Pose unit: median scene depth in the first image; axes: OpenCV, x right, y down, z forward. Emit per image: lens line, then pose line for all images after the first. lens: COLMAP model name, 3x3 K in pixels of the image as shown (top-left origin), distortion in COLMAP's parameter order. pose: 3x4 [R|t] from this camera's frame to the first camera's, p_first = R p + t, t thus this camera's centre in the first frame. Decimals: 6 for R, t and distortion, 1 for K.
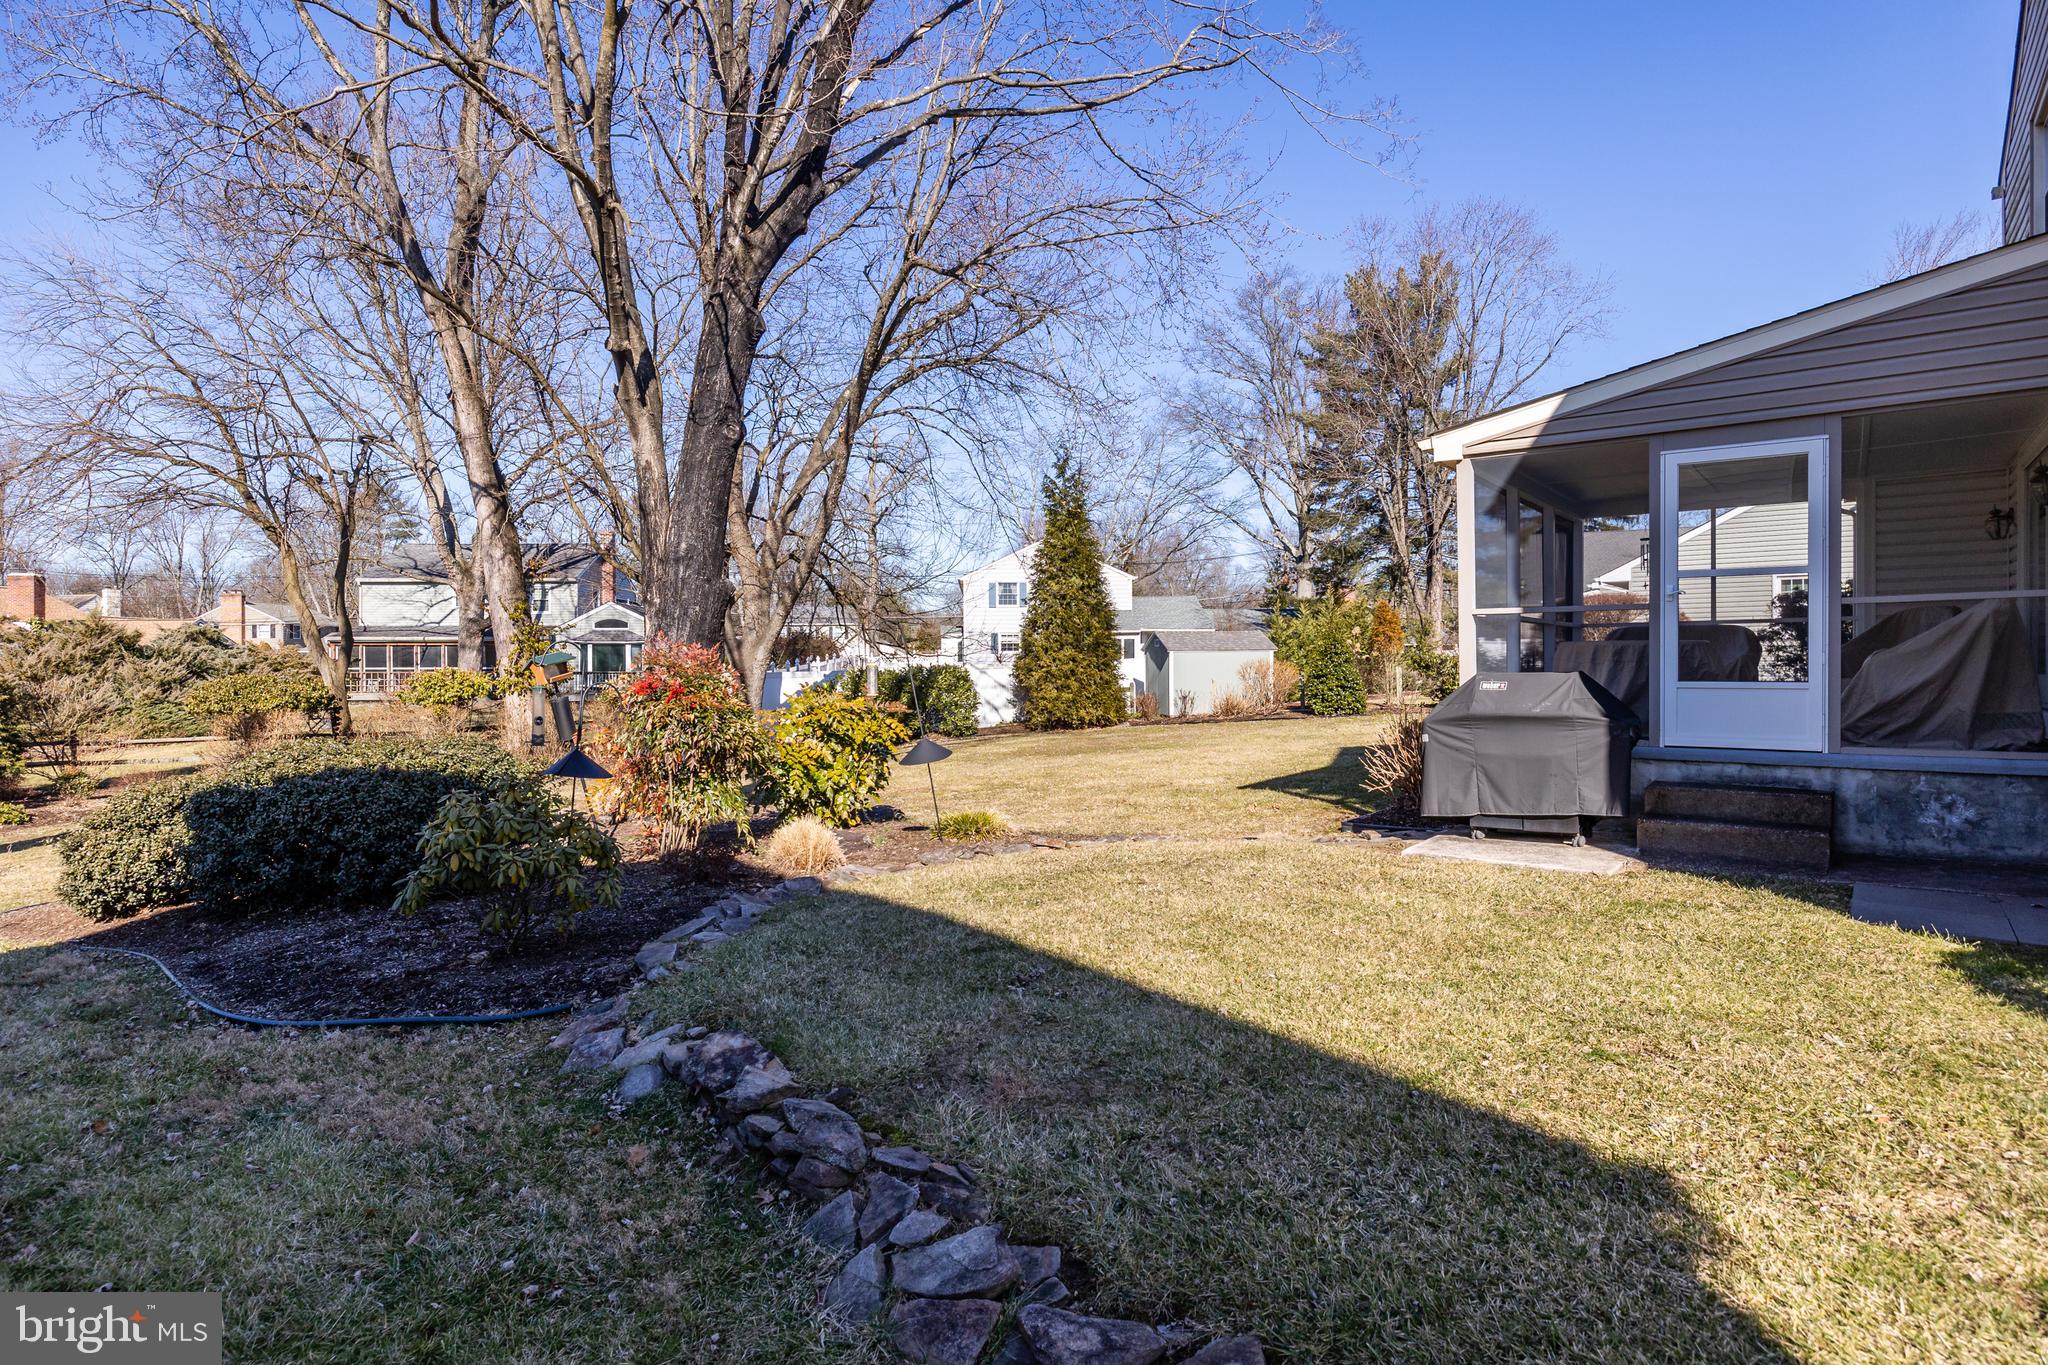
lens RADIAL K [[1166.1, 0, 1016.0], [0, 1166.1, 674.2], [0, 0, 1]] dist [0.001929, 0.000124]
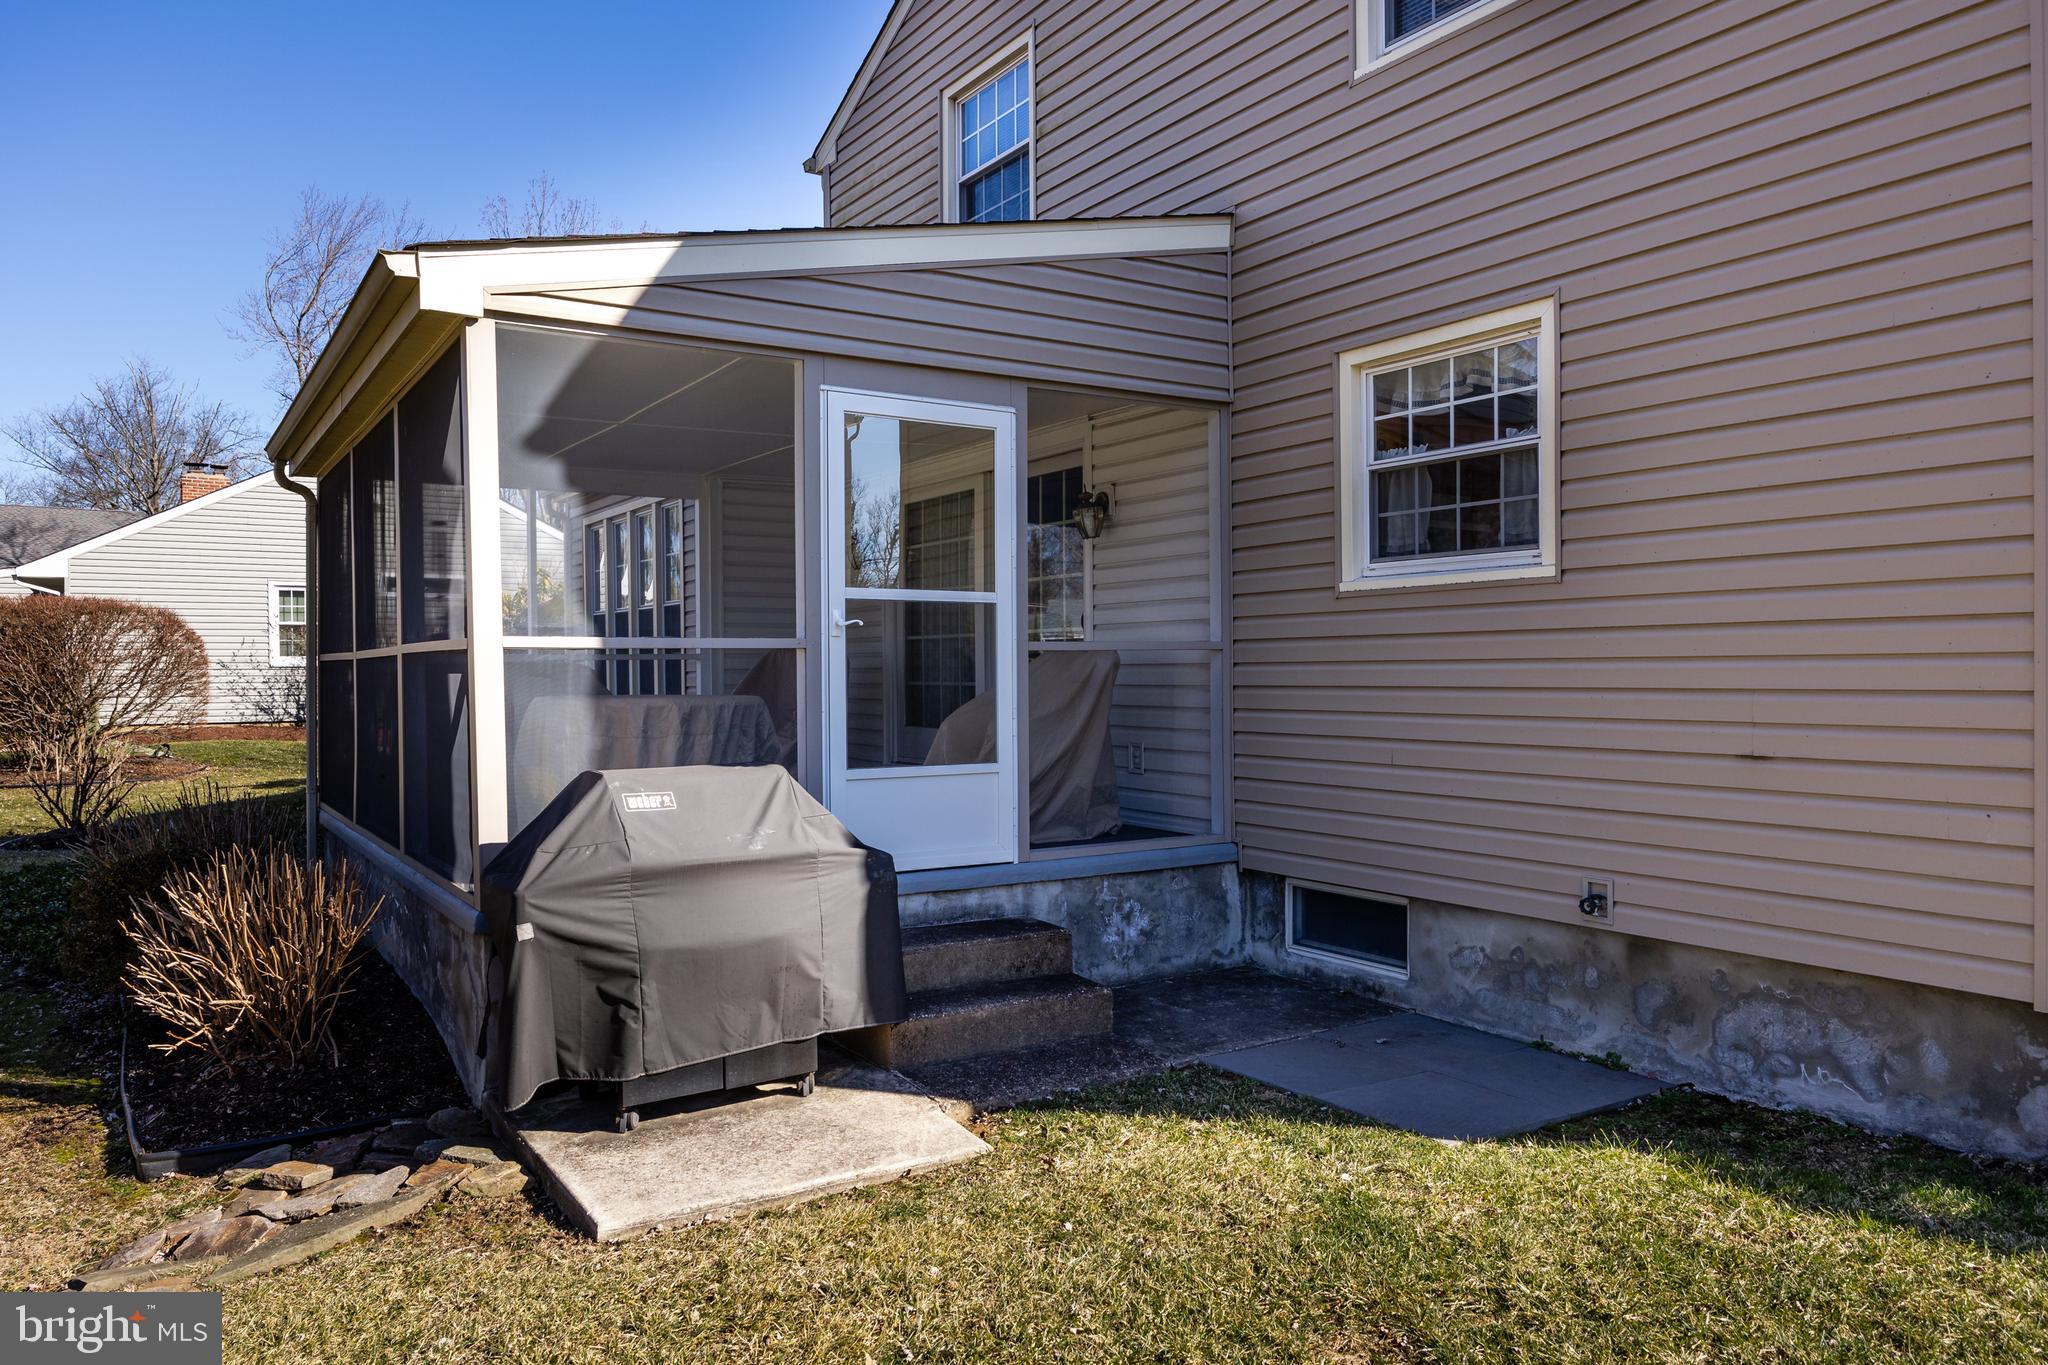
lens RADIAL K [[1367.2, 0, 1021.8], [0, 1367.2, 683.6], [0, 0, 1]] dist [-0.002159, -0.000227]
pose [[0.350094, -0.003569, 0.936708, -0.069188], [0.012161, 0.999926, -0.000735, -0.038551], [-0.936635, 0.011649, 0.350112, 0.697722]]
